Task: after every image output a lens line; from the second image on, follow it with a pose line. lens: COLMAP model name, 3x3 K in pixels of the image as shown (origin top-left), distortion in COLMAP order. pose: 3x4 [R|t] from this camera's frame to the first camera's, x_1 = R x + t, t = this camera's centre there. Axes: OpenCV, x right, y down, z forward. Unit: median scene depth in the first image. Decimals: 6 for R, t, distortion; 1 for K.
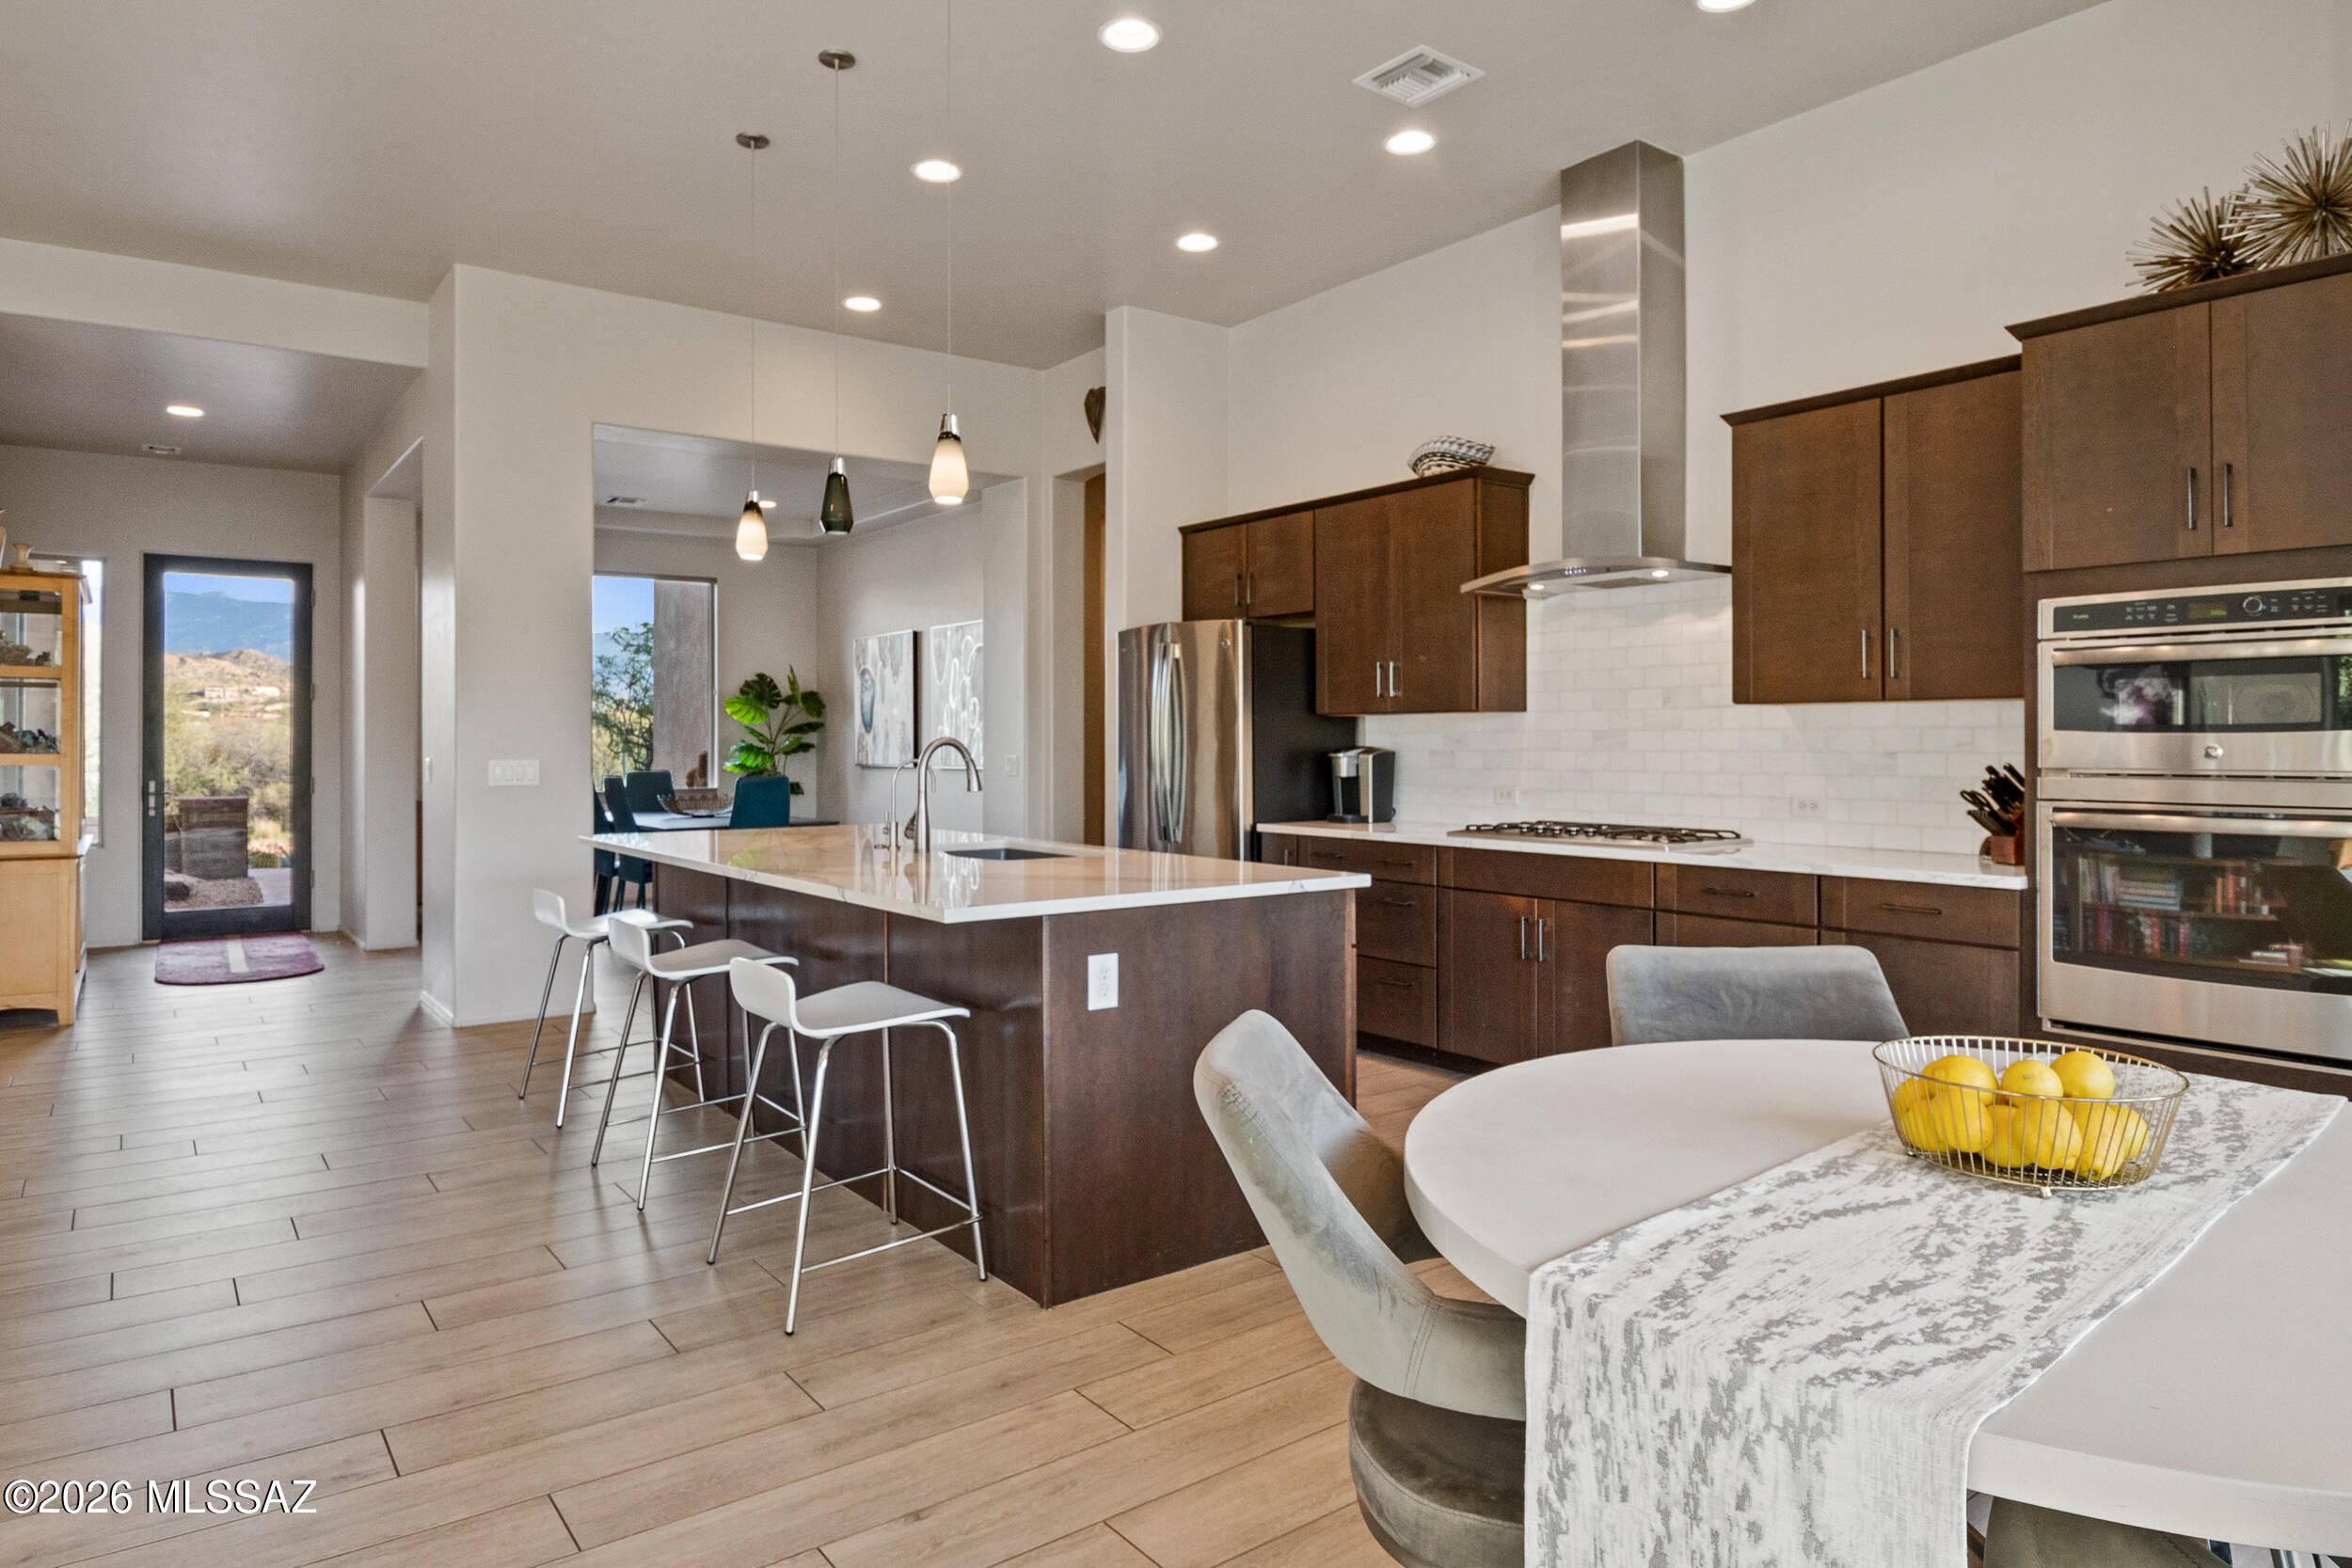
lens RADIAL K [[1373.3, 0, 1181.8], [0, 1373.3, 739.5], [0, 0, 1]] dist [0.001426, -0.001234]
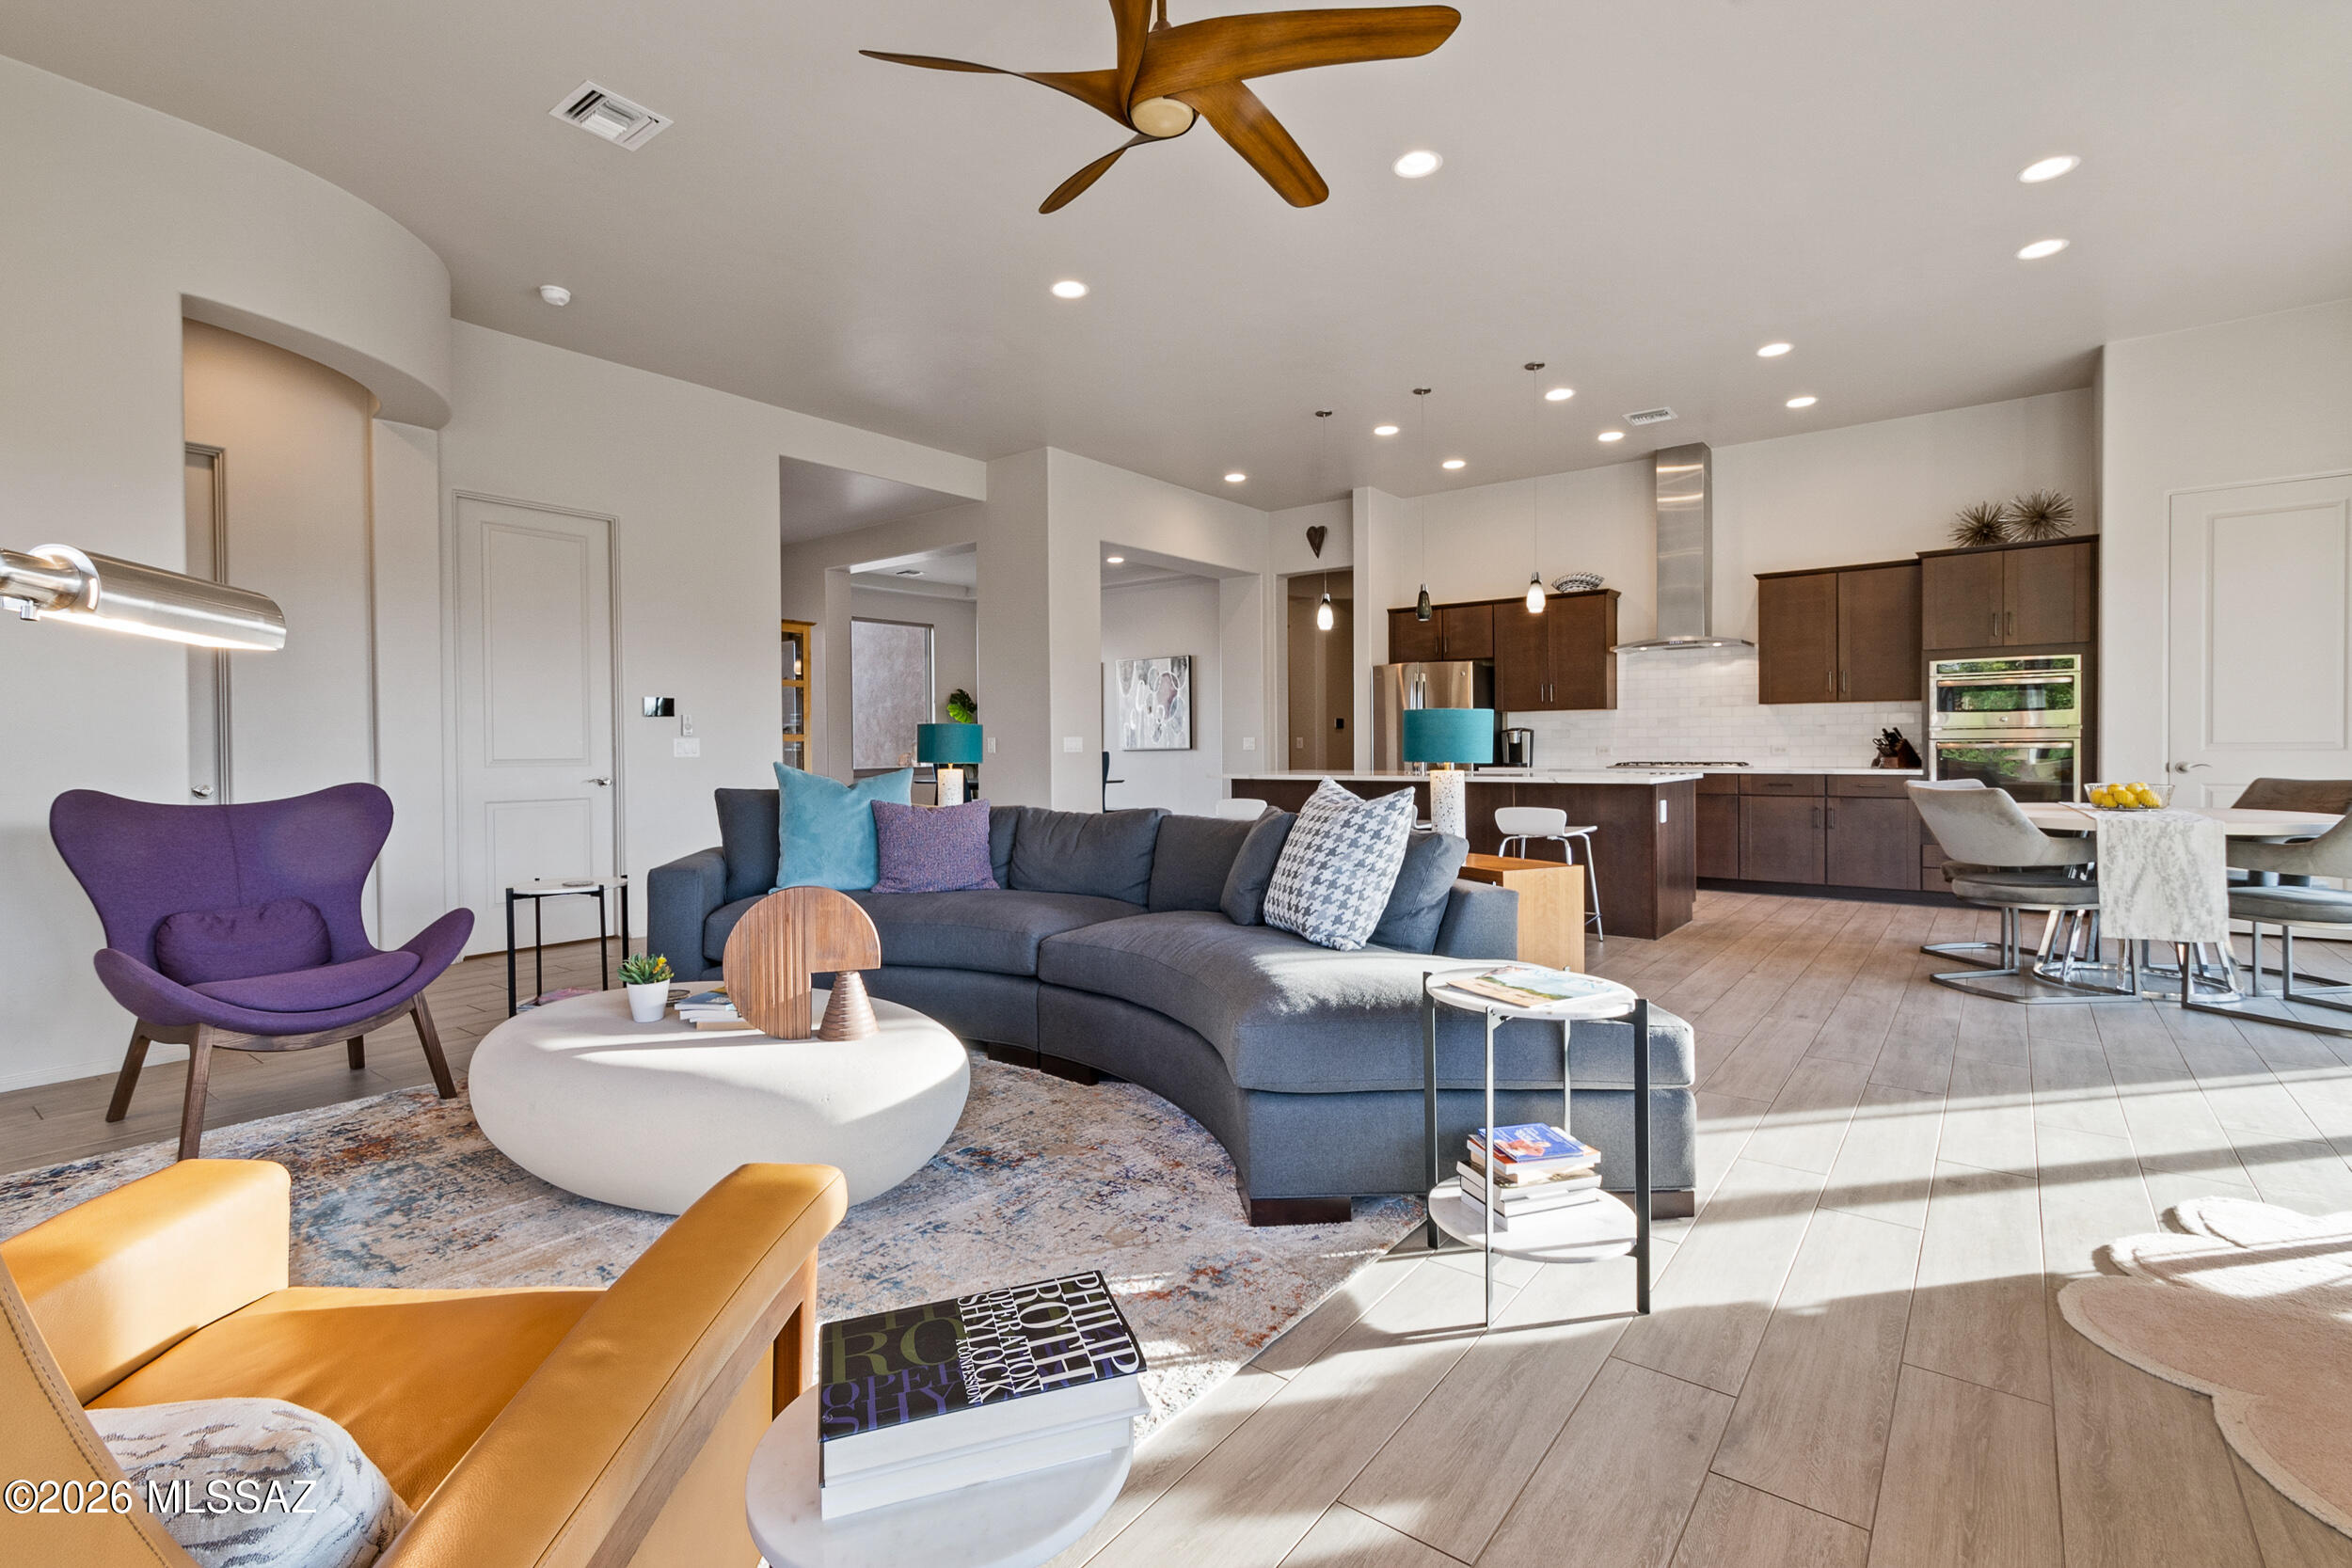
lens RADIAL K [[1063.5, 0, 1168.4], [0, 1063.5, 757.9], [0, 0, 1]] dist [0.015555, 0.000379]
pose [[0.966548, -0.007079, 0.256388, -0.924966], [0.004671, 0.999939, 0.009999, 0.038316], [-0.256443, -0.008467, 0.966522, -0.415578]]
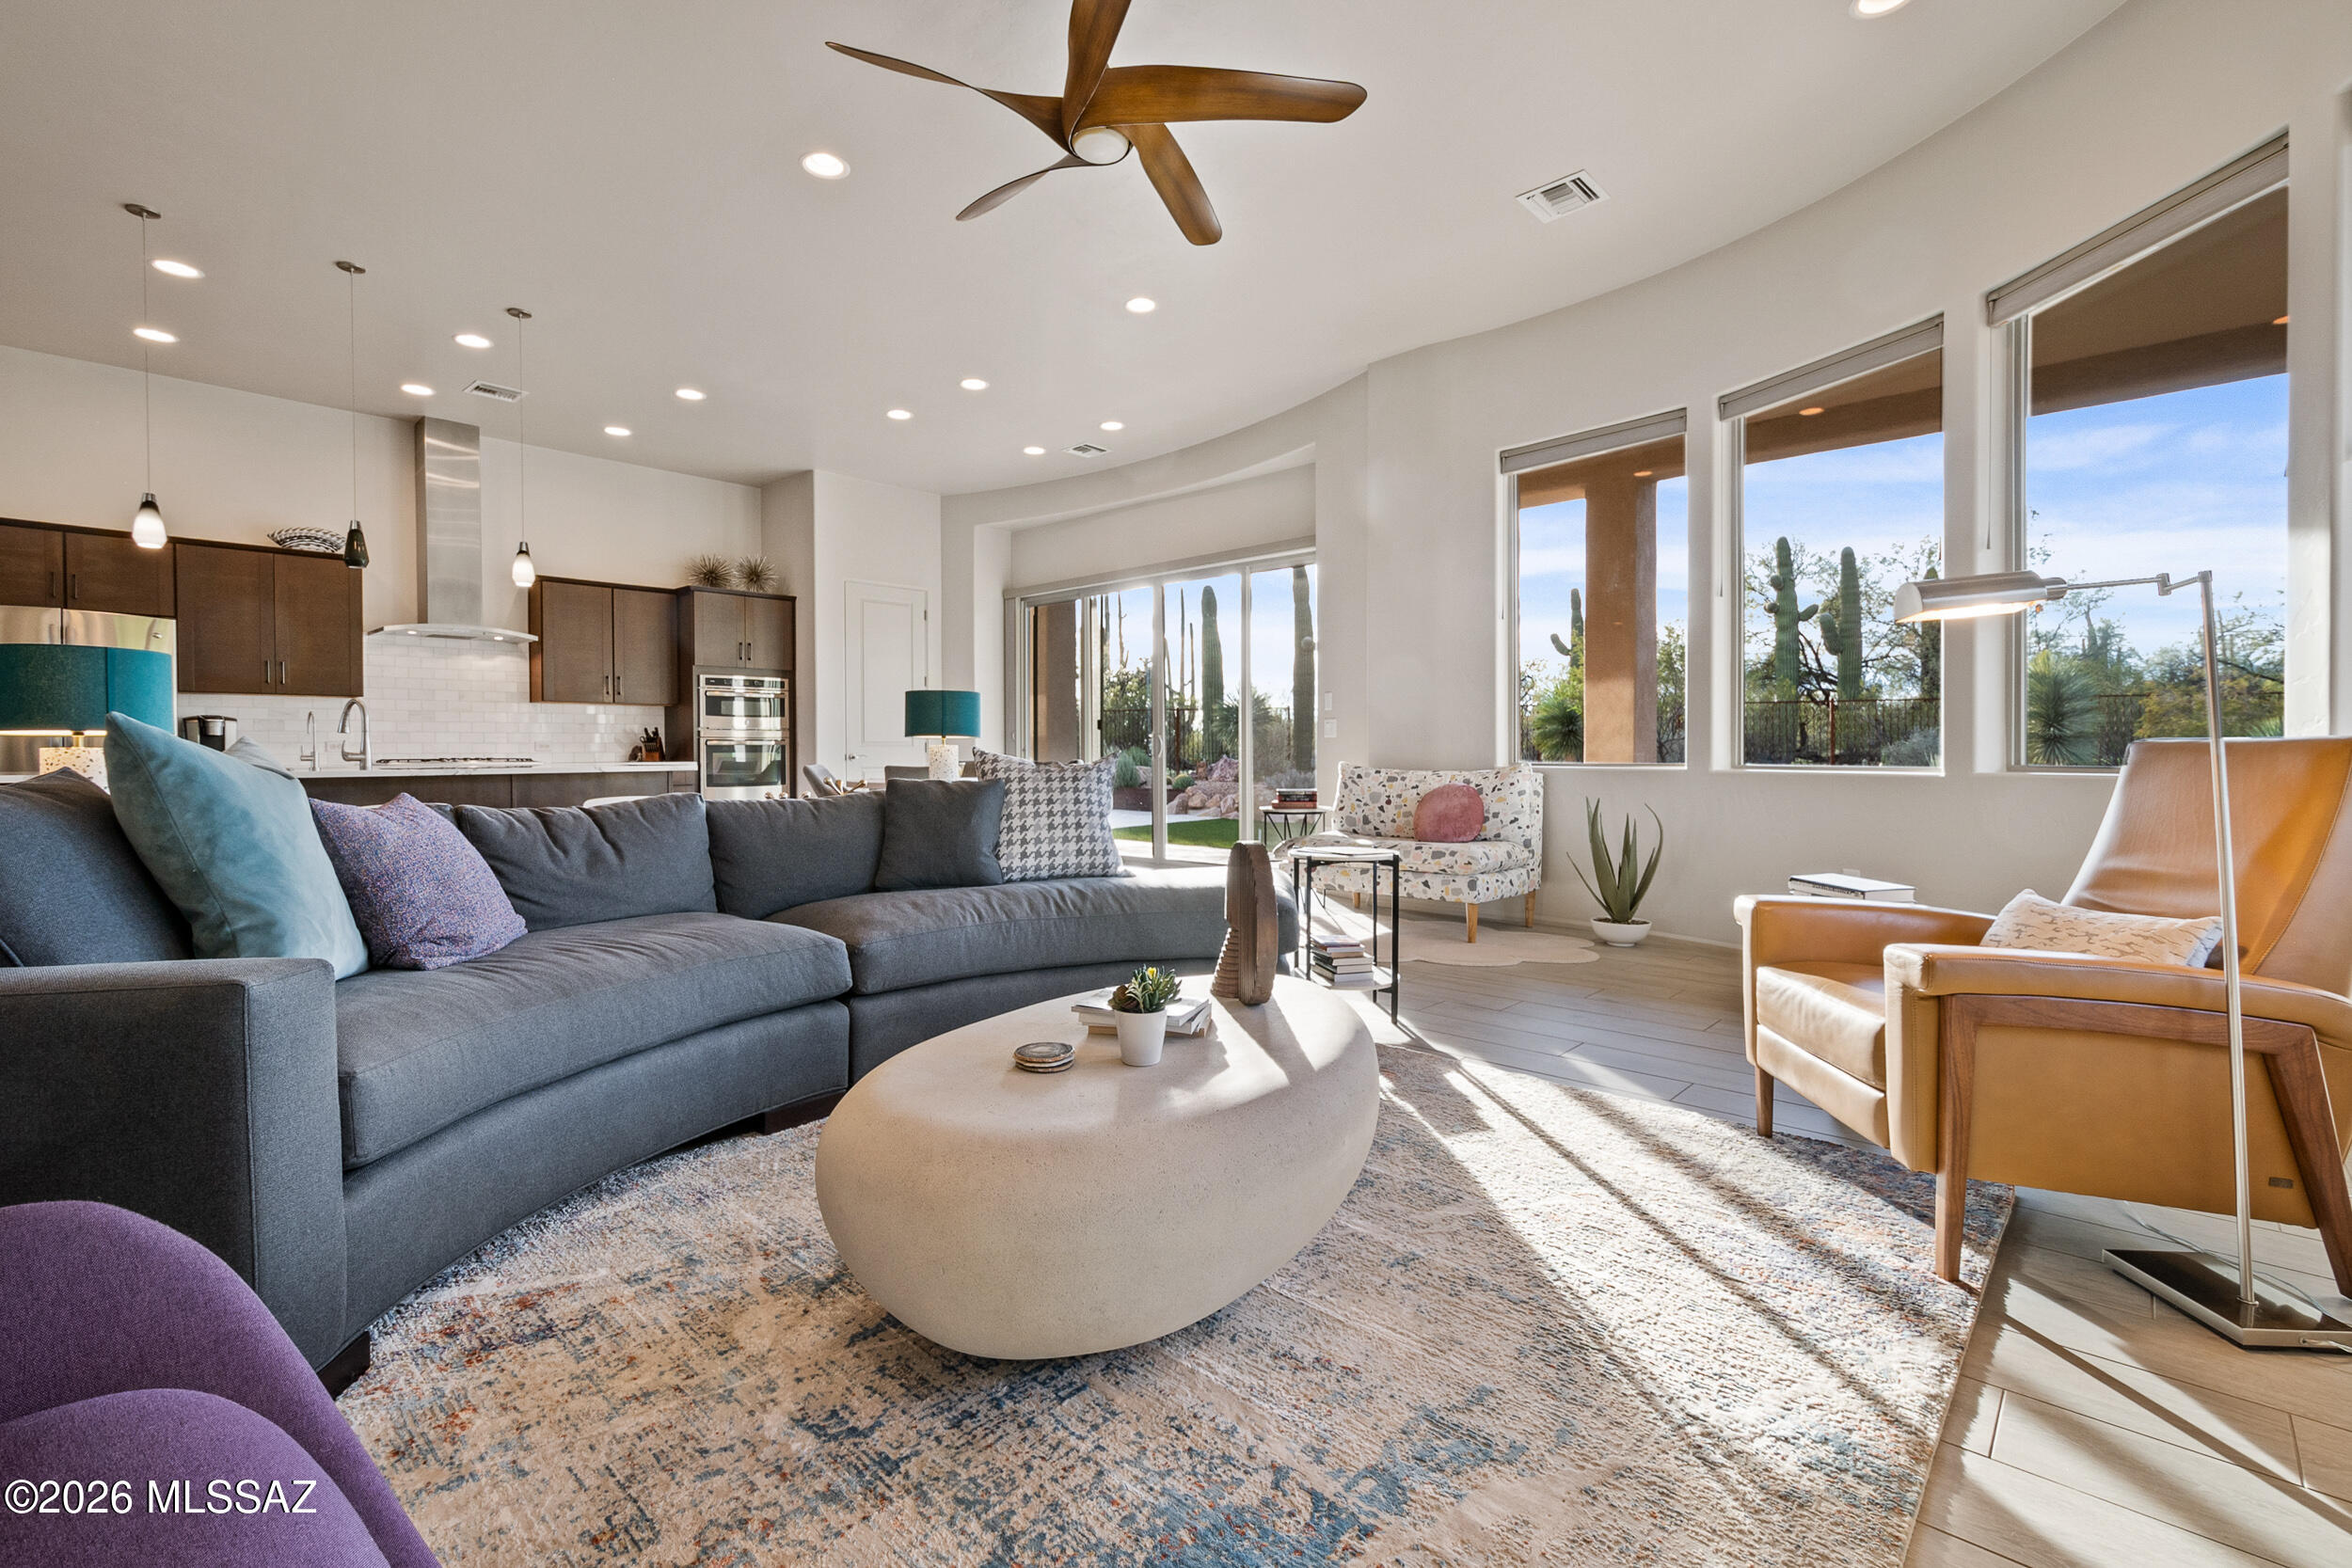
lens RADIAL K [[1063.5, 0, 1168.4], [0, 1063.5, 757.9], [0, 0, 1]] dist [0.015555, 0.000379]
pose [[-0.155738, -0.004780, 0.987787, -1.448141], [0.001876, 0.999985, 0.005135, 0.058485], [-0.987797, 0.002652, -0.155726, 0.228979]]
